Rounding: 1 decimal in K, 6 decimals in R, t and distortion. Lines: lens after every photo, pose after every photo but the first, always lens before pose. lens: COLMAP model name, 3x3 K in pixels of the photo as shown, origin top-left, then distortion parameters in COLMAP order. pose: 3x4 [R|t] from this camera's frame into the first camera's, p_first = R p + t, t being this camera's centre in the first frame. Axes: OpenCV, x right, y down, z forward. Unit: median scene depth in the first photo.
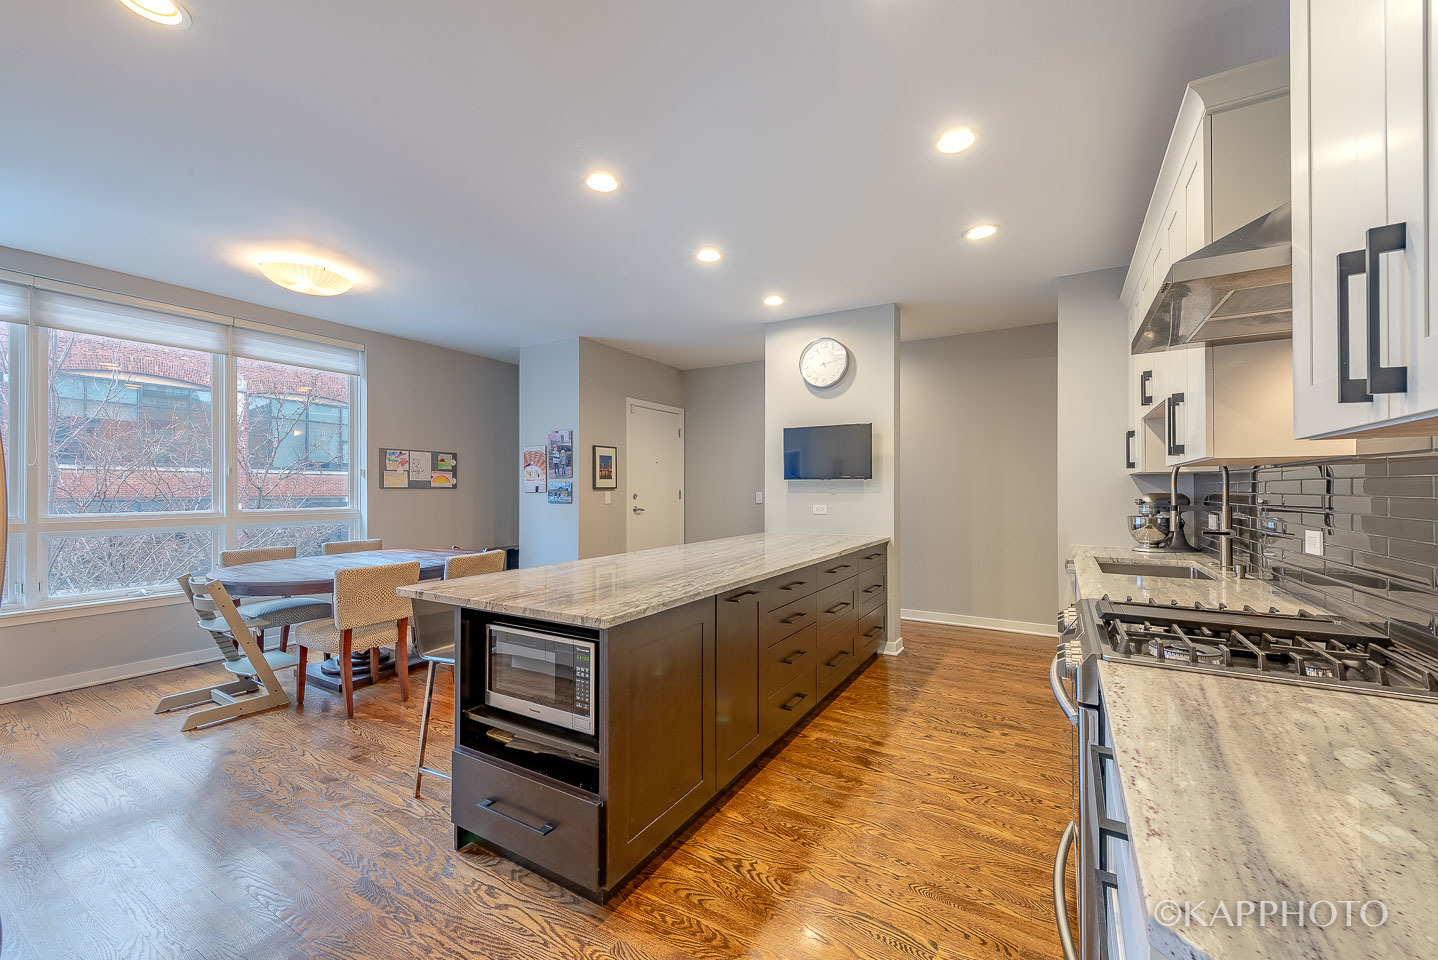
lens RADIAL K [[573.2, 0, 724.4], [0, 573.2, 484.1], [0, 0, 1]] dist [0.027834, 0.000017]
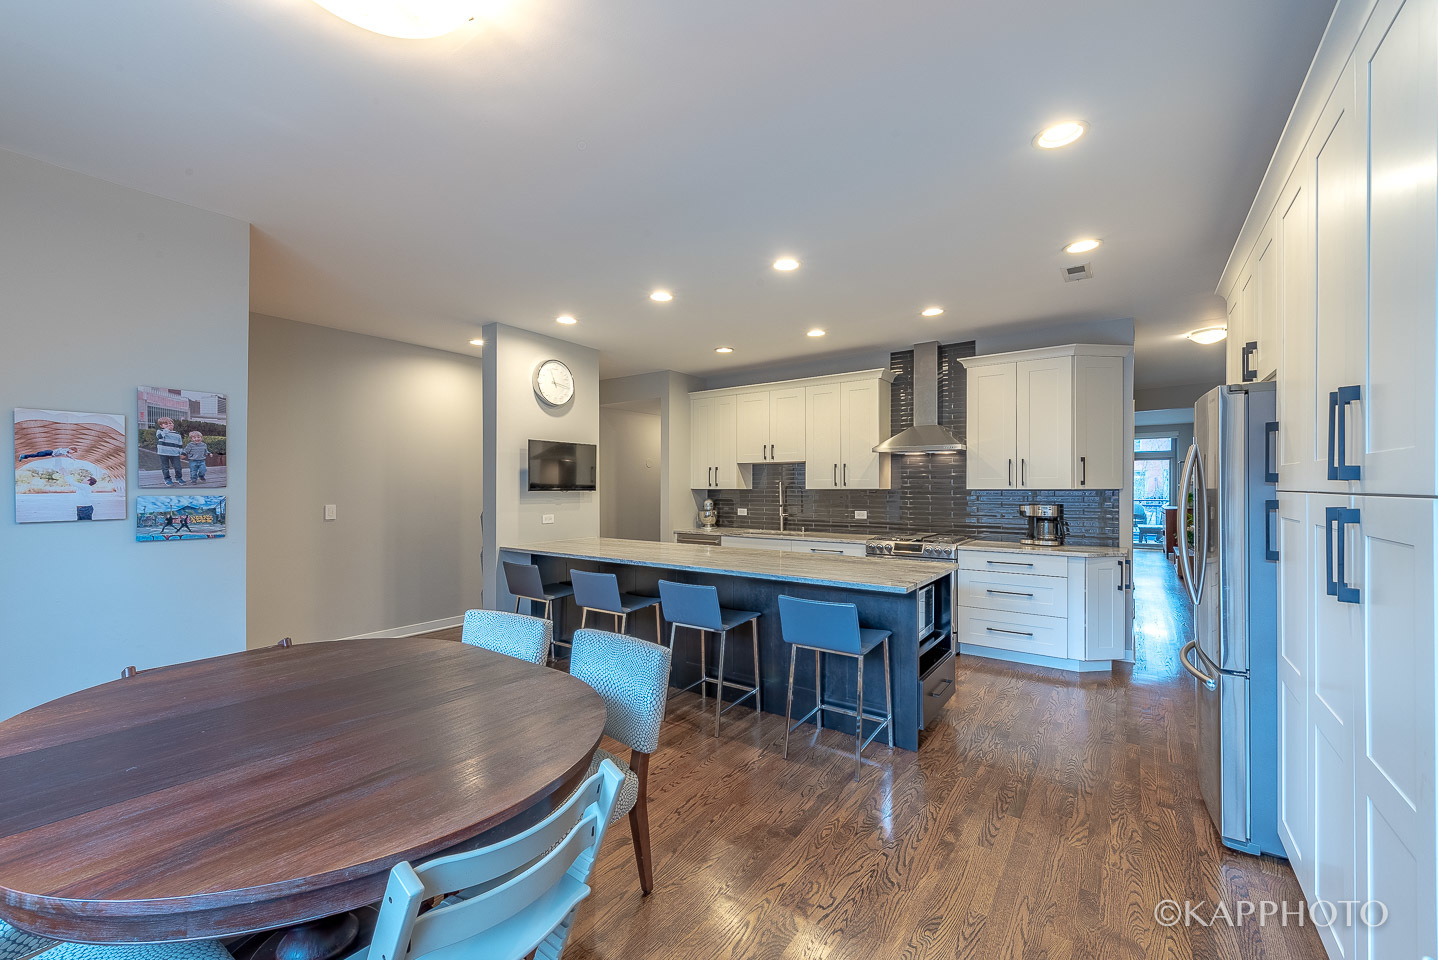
lens RADIAL K [[557.6, 0, 711.8], [0, 557.6, 488.3], [0, 0, 1]] dist [0.001721, -0.000106]
pose [[0.094212, -0.002319, 0.995549, -0.834496], [-0.010476, 0.999940, 0.003320, -0.019134], [-0.995497, -0.010743, 0.094182, 0.602714]]
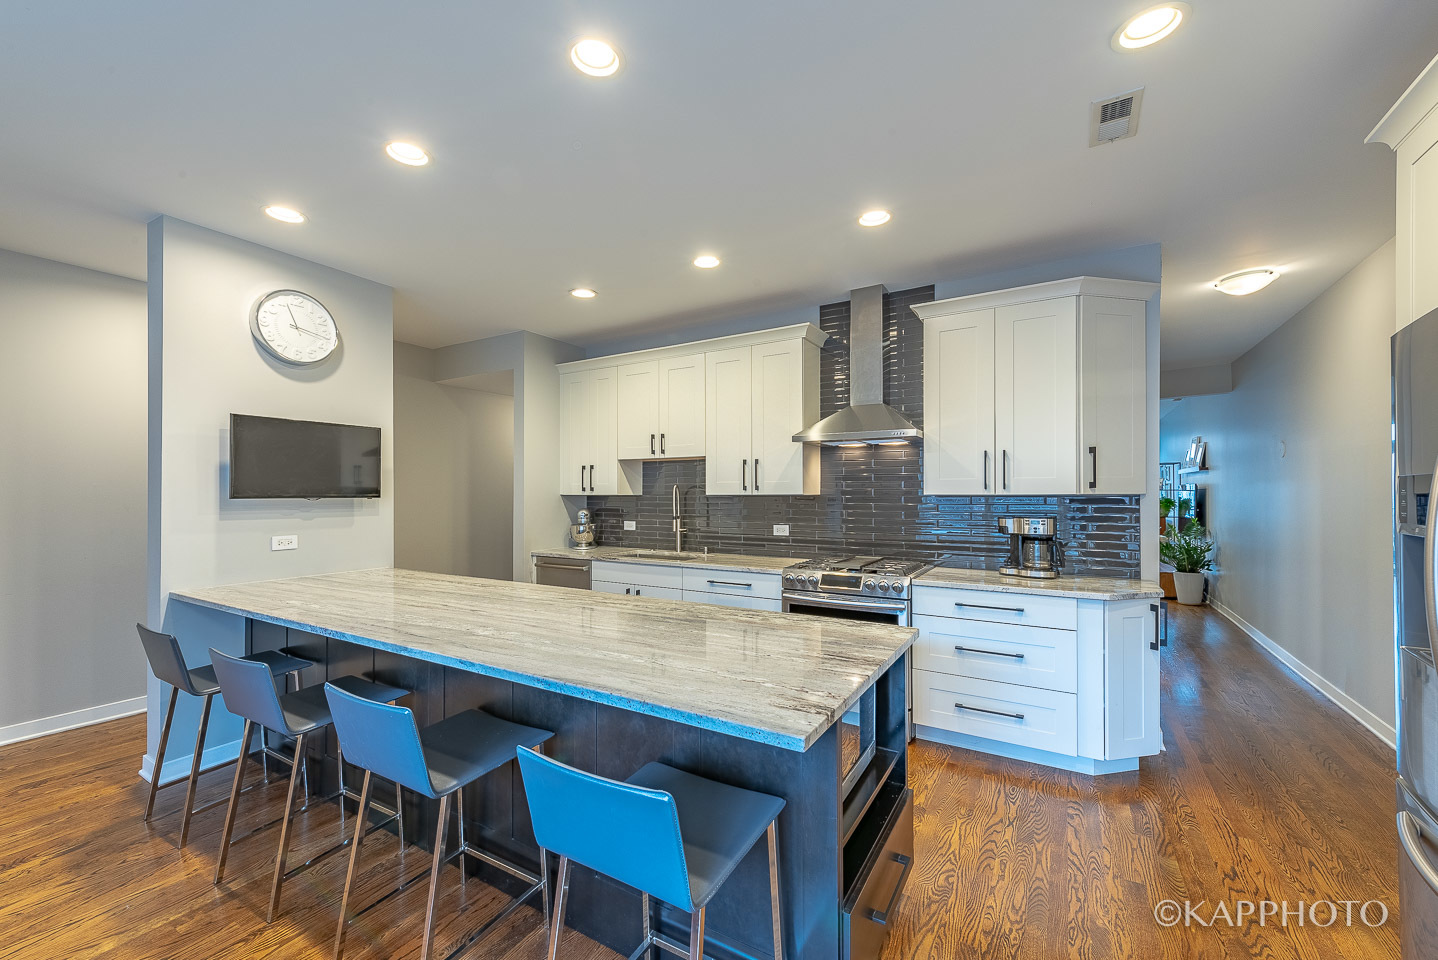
lens RADIAL K [[557.6, 0, 711.8], [0, 557.6, 488.3], [0, 0, 1]] dist [0.001721, -0.000106]
pose [[0.011694, 0.007349, 0.999905, -0.481422], [-0.009769, 0.999926, -0.007235, -0.019618], [-0.999884, -0.009684, 0.011765, 0.494041]]
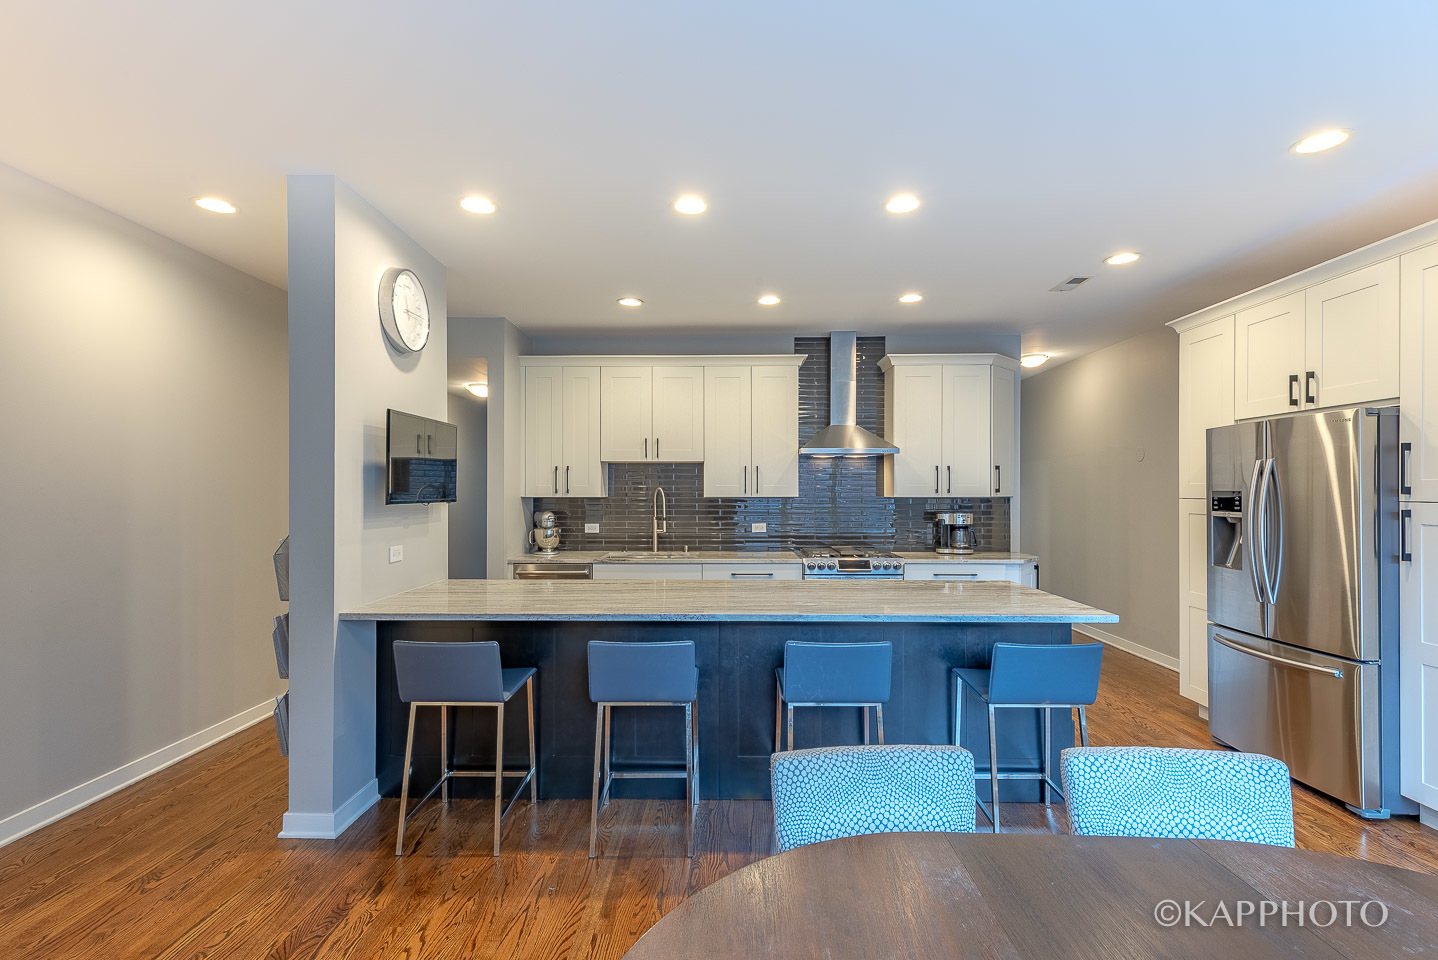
lens RADIAL K [[643.8, 0, 702.6], [0, 643.8, 489.2], [0, 0, 1]] dist [-0.000687, 0.000139]
pose [[-0.480945, 0.001236, 0.876750, -0.568202], [-0.010328, 0.999922, -0.007075, -0.021306], [-0.876690, -0.012457, -0.480895, 1.042606]]
